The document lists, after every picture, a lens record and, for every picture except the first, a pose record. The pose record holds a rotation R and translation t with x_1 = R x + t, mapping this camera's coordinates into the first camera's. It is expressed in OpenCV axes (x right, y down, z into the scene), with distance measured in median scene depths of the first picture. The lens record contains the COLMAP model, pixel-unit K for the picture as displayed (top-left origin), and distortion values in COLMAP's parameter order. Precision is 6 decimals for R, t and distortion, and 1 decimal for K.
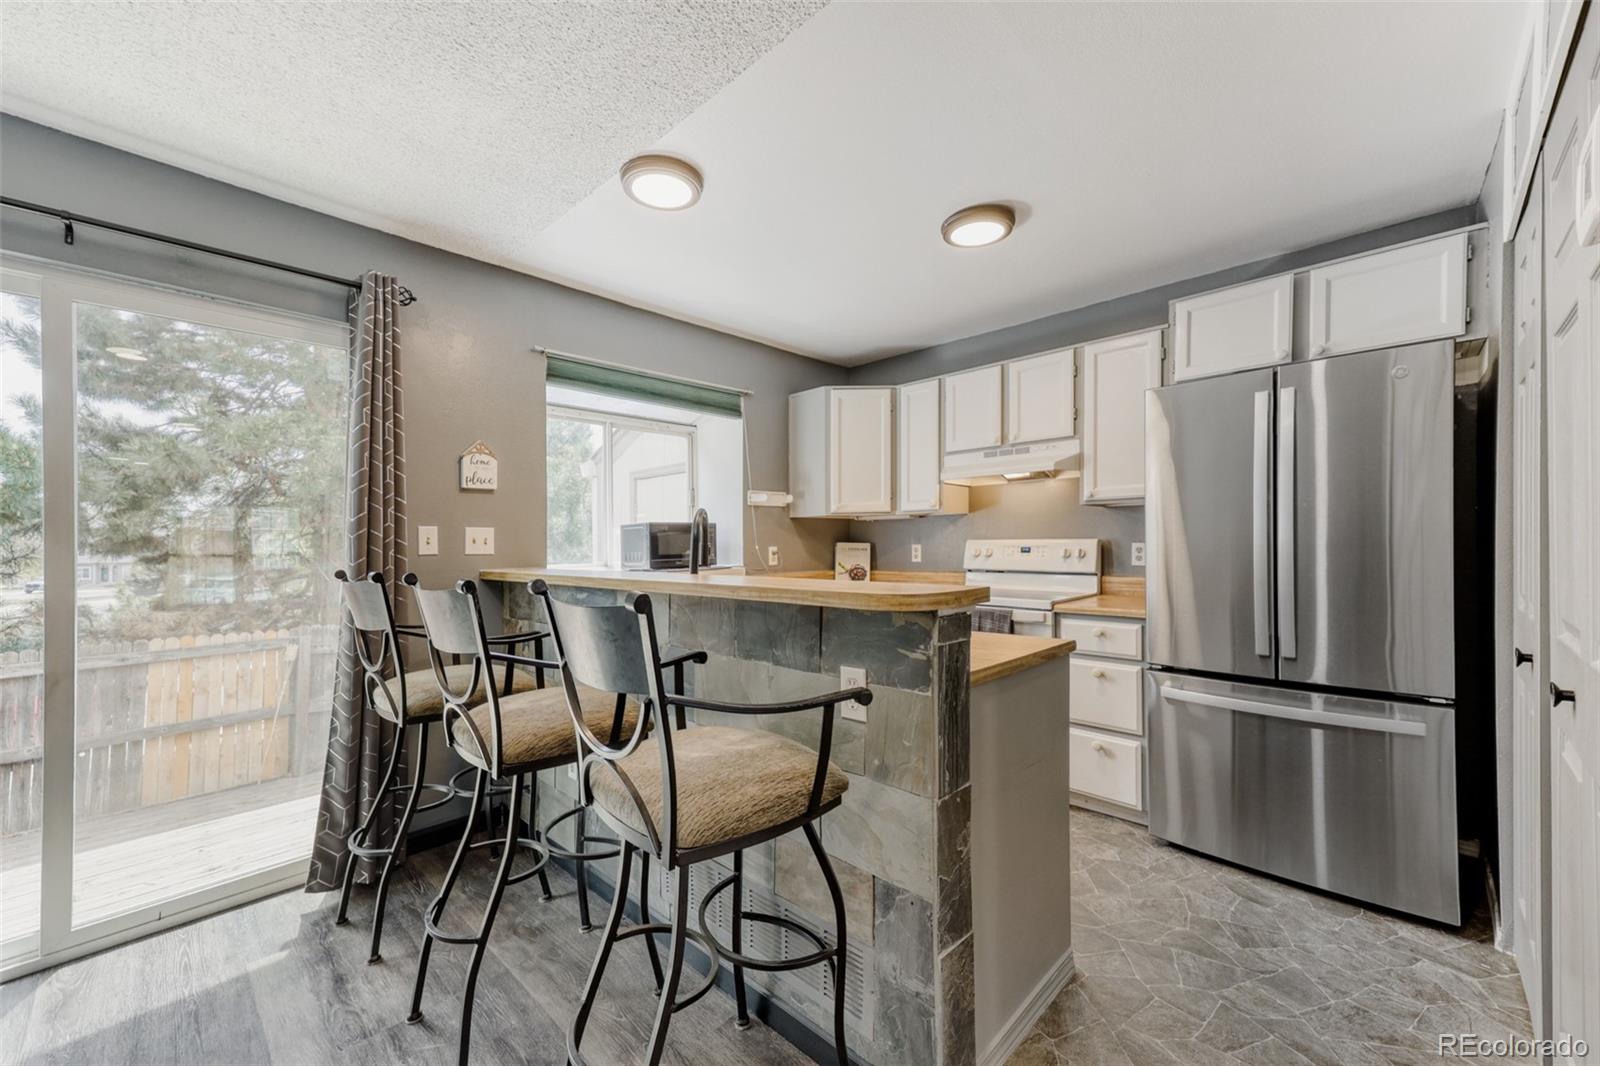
lens RADIAL K [[648.1, 0, 799.5], [0, 648.1, 513.6], [0, 0, 1]] dist [-0.000372, 0.001836]
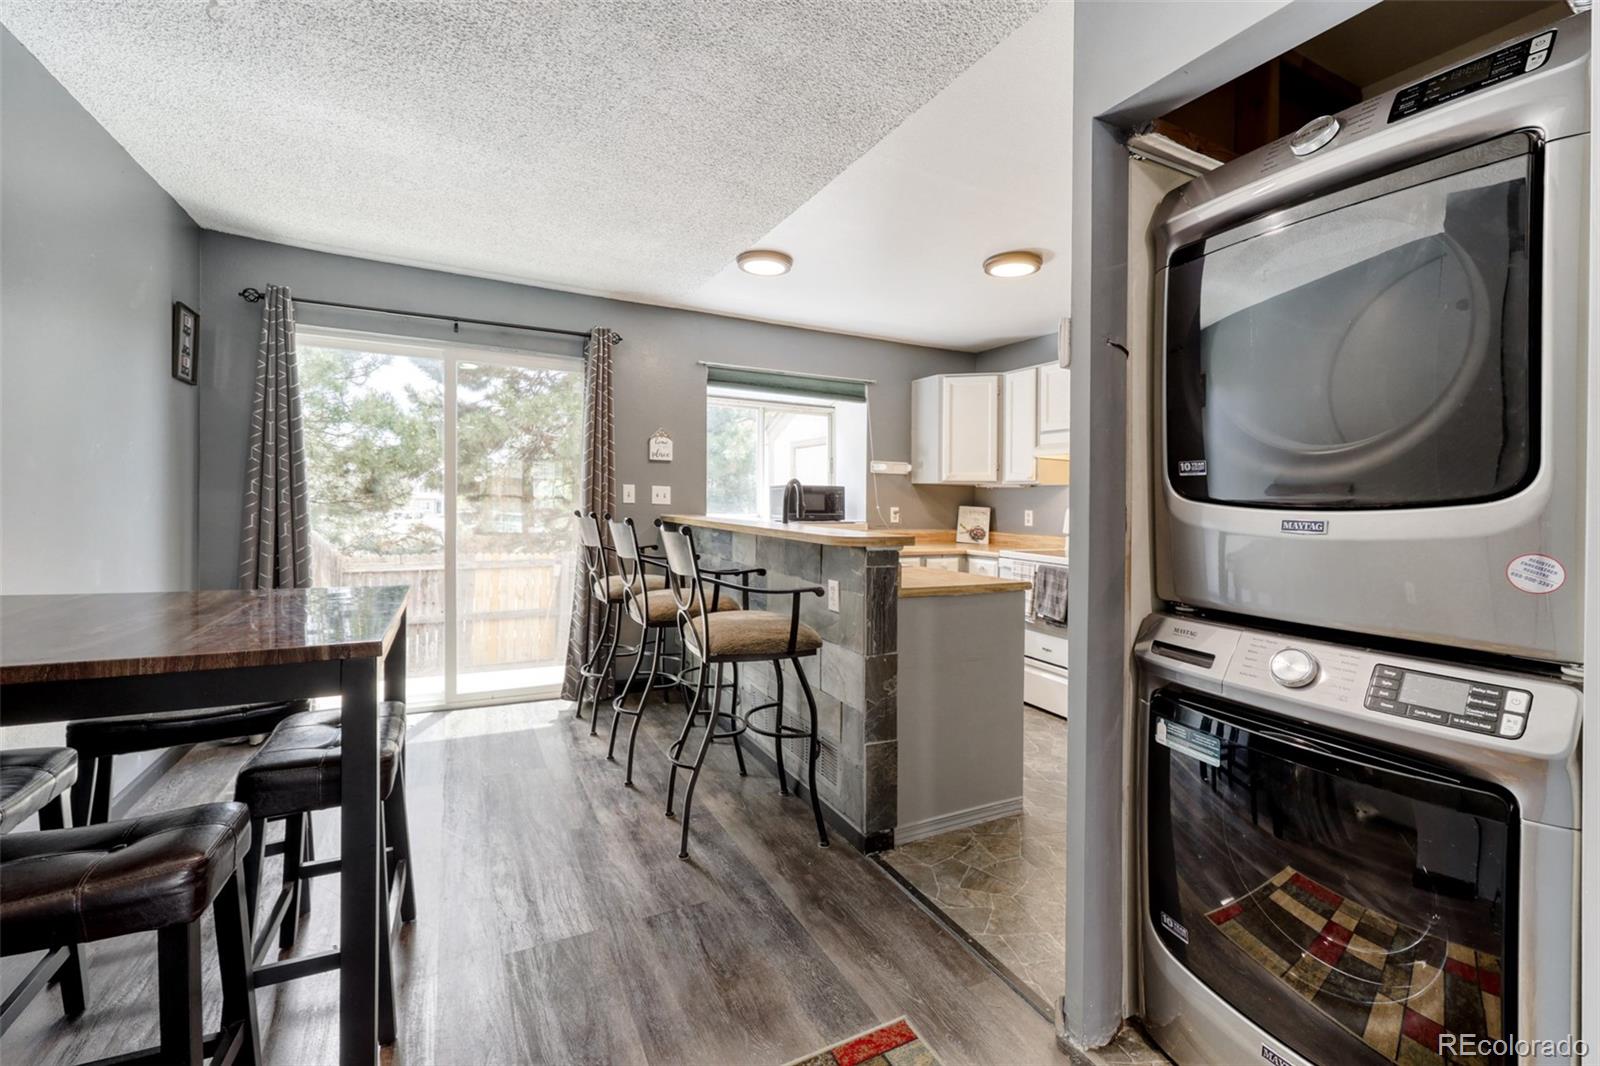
lens RADIAL K [[668.3, 0, 793.6], [0, 668.3, 497.8], [0, 0, 1]] dist [0.008860, -0.000090]
pose [[0.946198, 0.038925, -0.321238, 0.210744], [-0.026196, 0.998694, 0.043856, -0.019576], [0.322526, -0.033081, 0.945982, -0.262075]]
